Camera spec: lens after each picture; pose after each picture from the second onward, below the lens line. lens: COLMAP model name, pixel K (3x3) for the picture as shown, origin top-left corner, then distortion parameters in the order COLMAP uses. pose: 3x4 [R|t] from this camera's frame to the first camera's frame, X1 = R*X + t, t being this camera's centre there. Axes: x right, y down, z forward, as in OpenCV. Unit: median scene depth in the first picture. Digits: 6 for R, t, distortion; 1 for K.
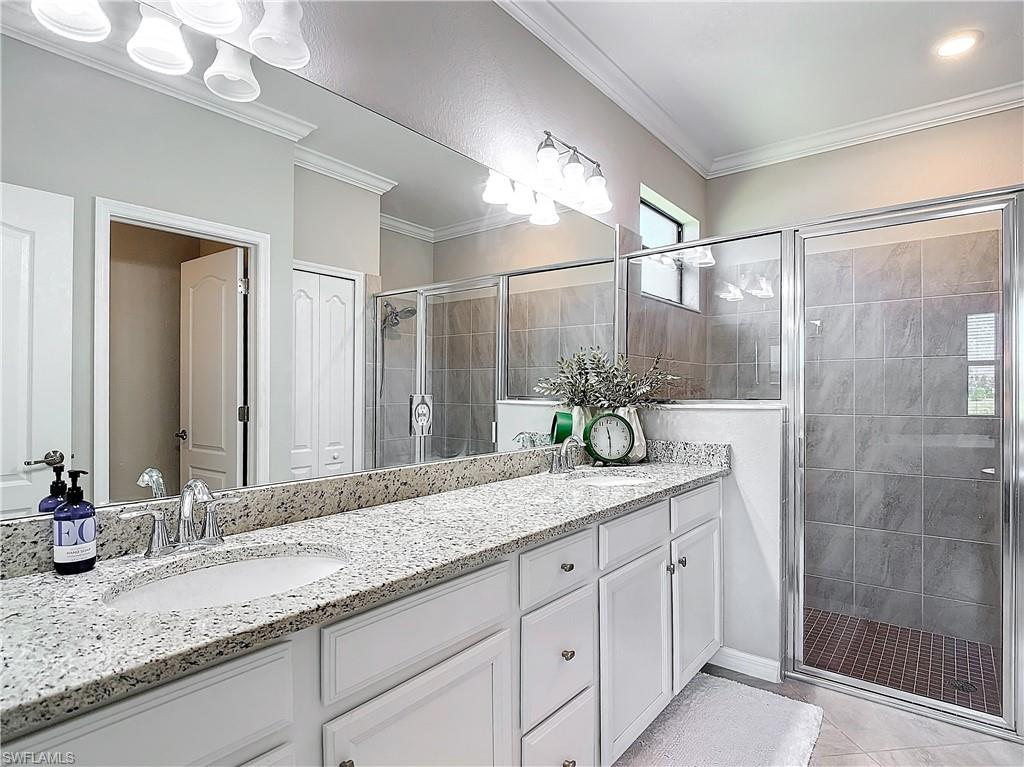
lens RADIAL K [[543.9, 0, 510.3], [0, 543.9, 385.9], [0, 0, 1]] dist [0.007709, -0.016619]
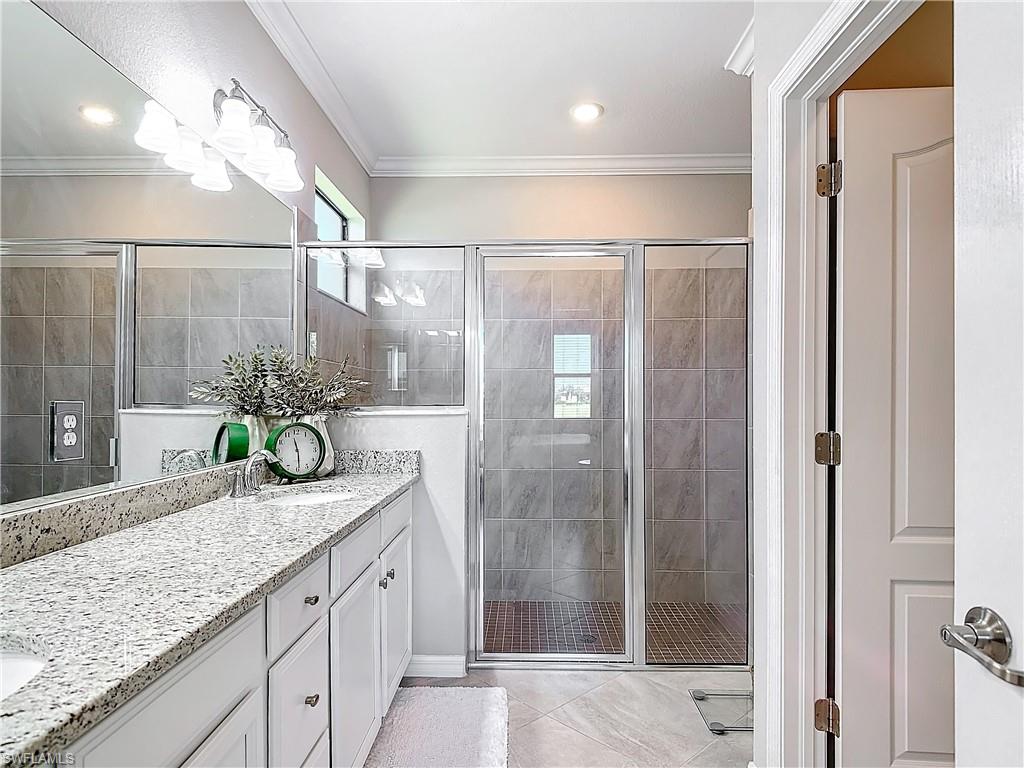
lens RADIAL K [[594.3, 0, 516.1], [0, 594.3, 388.3], [0, 0, 1]] dist [0.009519, -0.017357]
pose [[0.787660, 0.011331, 0.616005, -0.131061], [-0.006636, 0.999929, -0.009907, 0.002964], [-0.616074, 0.003716, 0.787680, 0.033164]]
